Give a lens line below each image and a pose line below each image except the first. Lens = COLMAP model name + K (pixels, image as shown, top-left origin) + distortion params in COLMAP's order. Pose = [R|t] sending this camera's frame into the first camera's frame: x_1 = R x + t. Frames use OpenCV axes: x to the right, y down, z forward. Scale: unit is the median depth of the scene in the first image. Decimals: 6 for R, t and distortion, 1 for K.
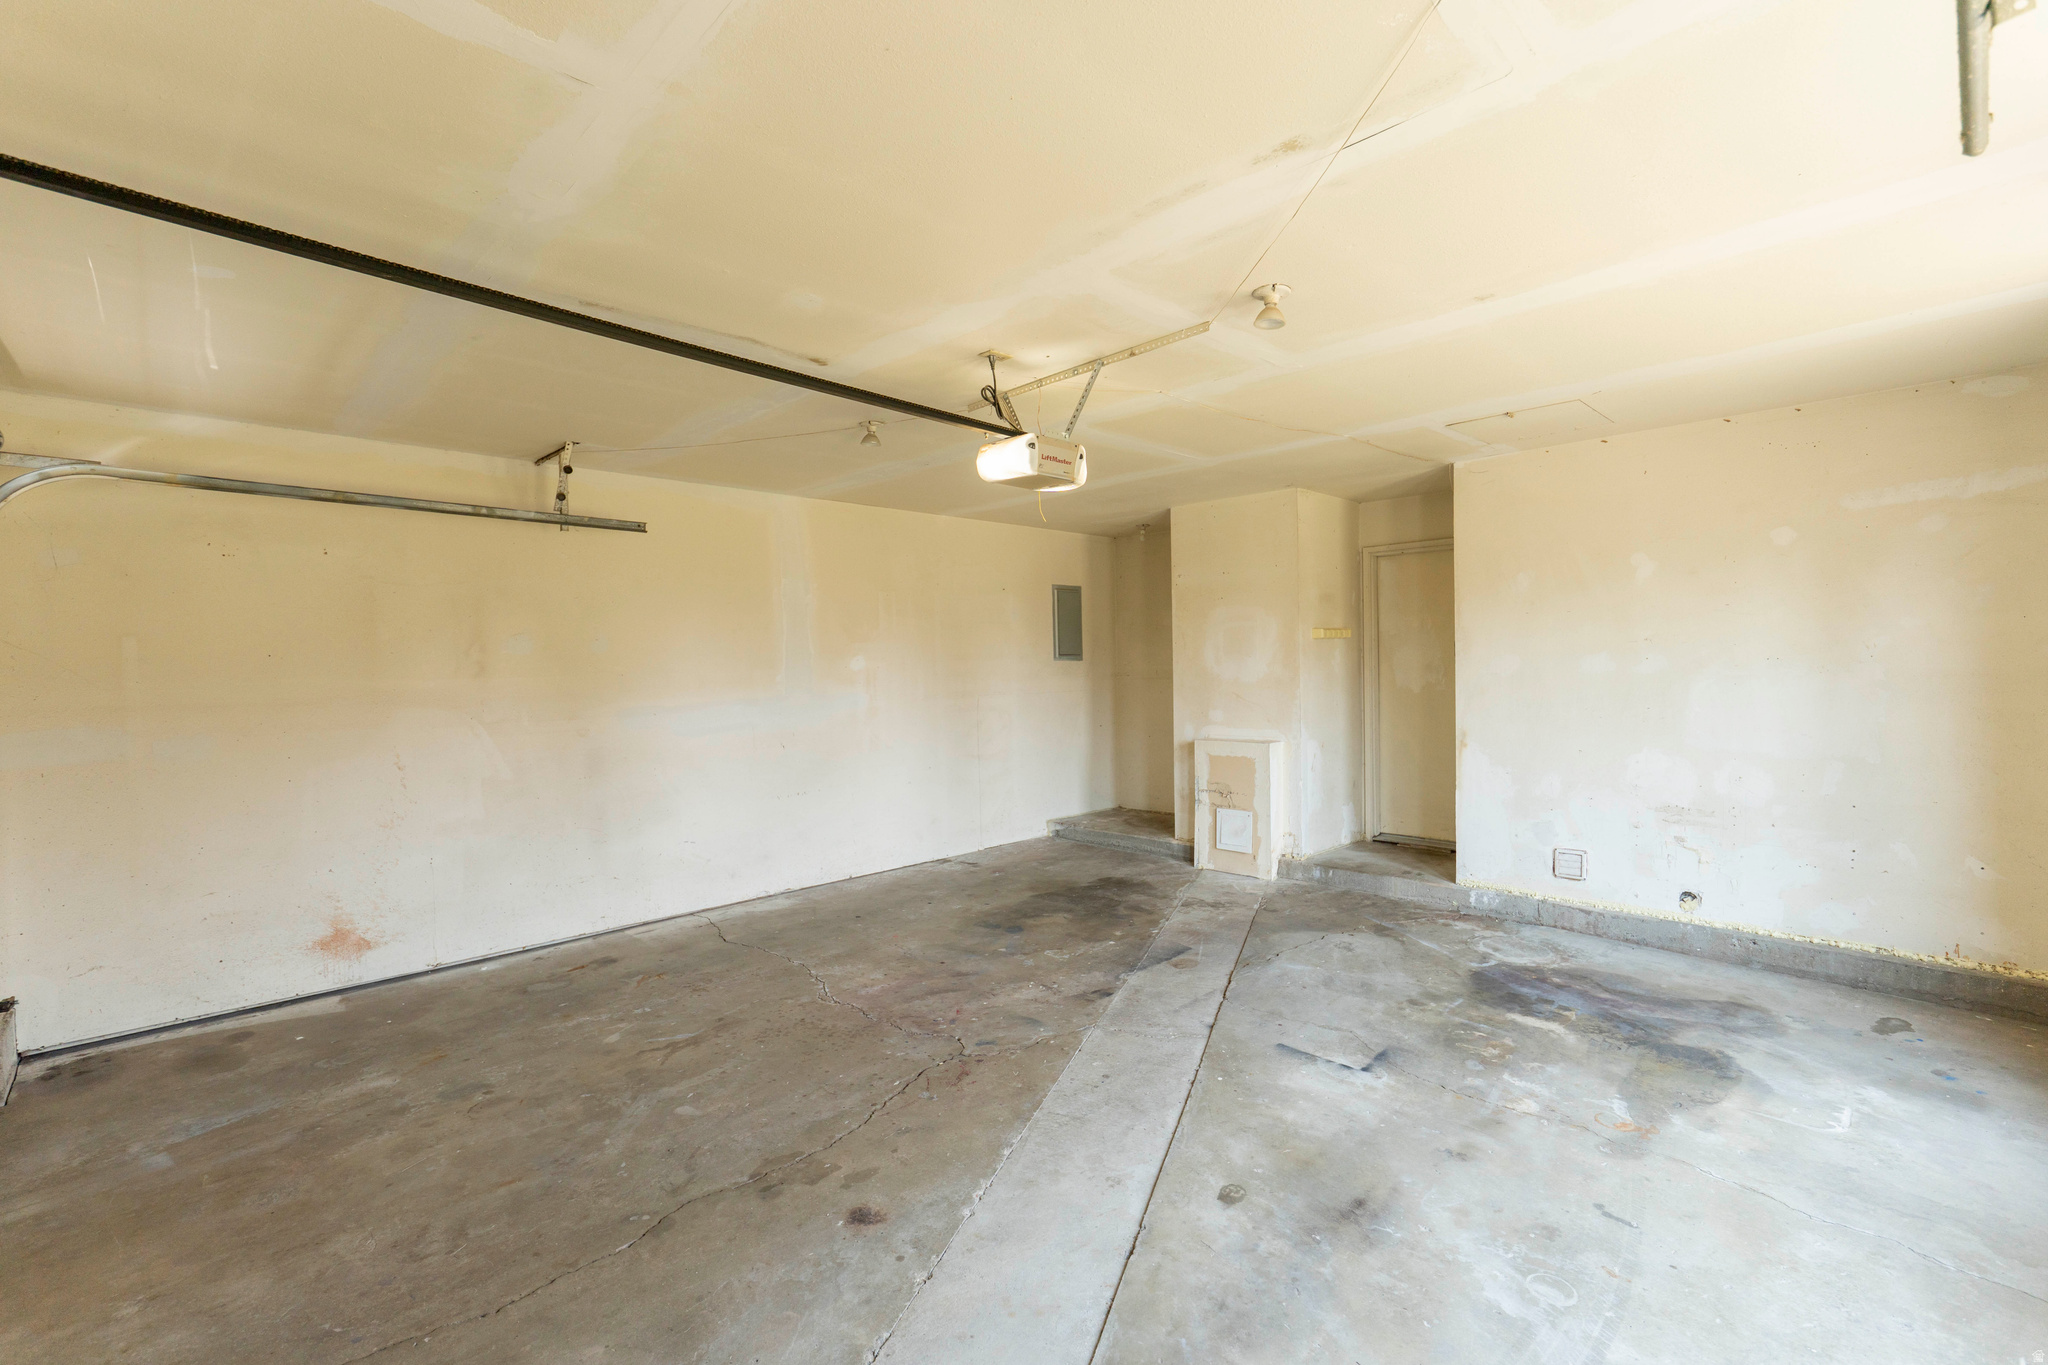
lens RADIAL K [[919.3, 0, 1023.1], [0, 919.3, 672.7], [0, 0, 1]] dist [-0.009670, 0.001389]
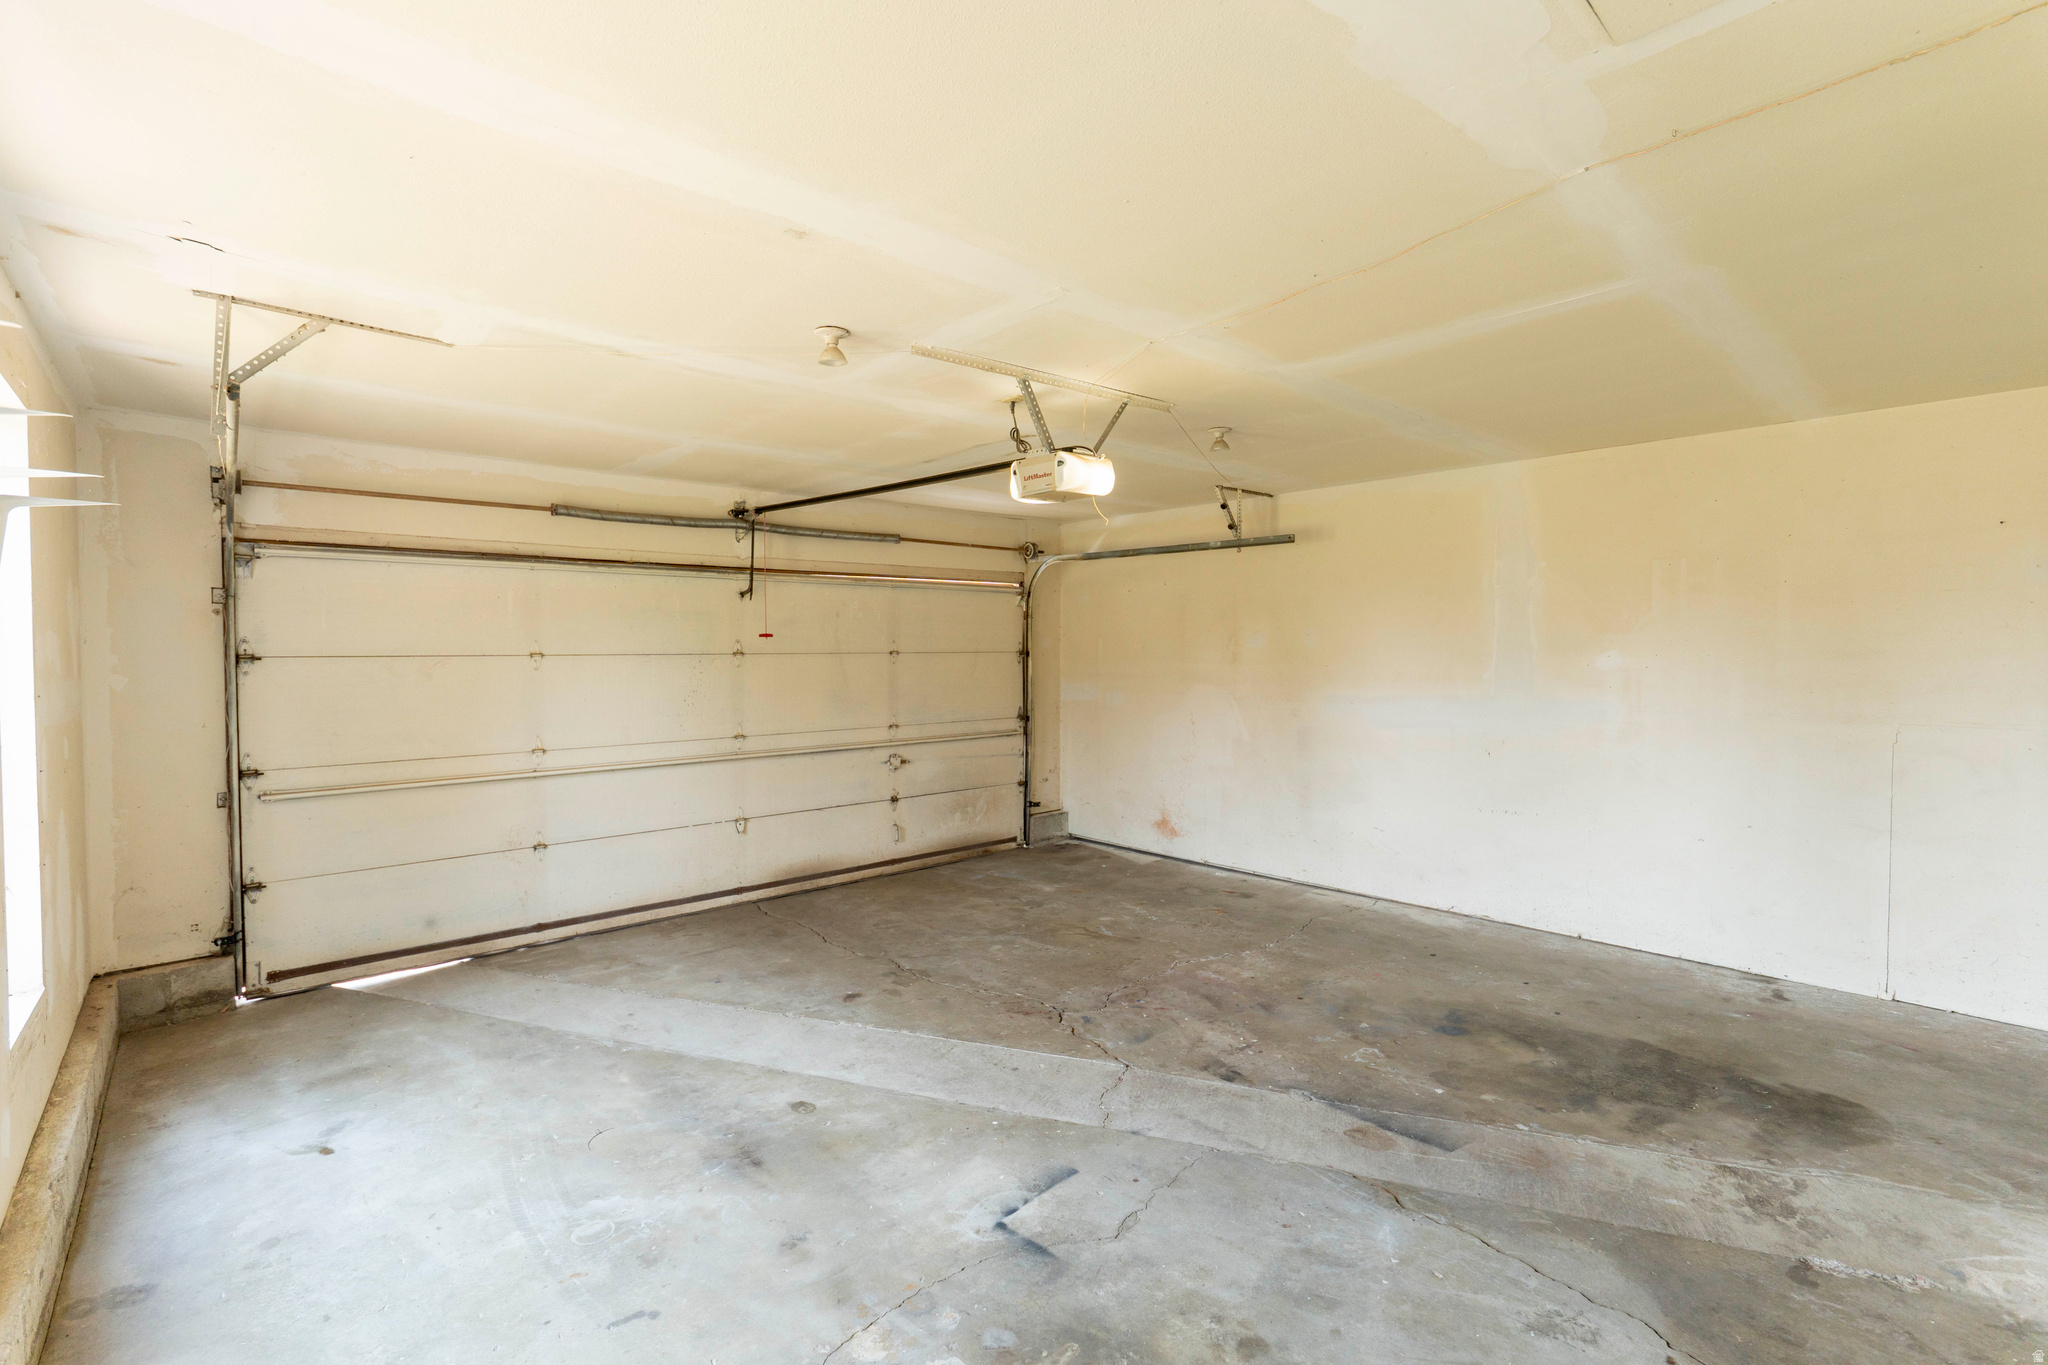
lens RADIAL K [[919.3, 0, 1023.3], [0, 919.3, 674.8], [0, 0, 1]] dist [-0.009670, 0.001389]
pose [[-0.046018, 0.044075, -0.997968, 0.950149], [-0.007993, 0.998978, 0.044488, -0.045395], [0.998909, 0.010024, -0.045618, 0.902138]]
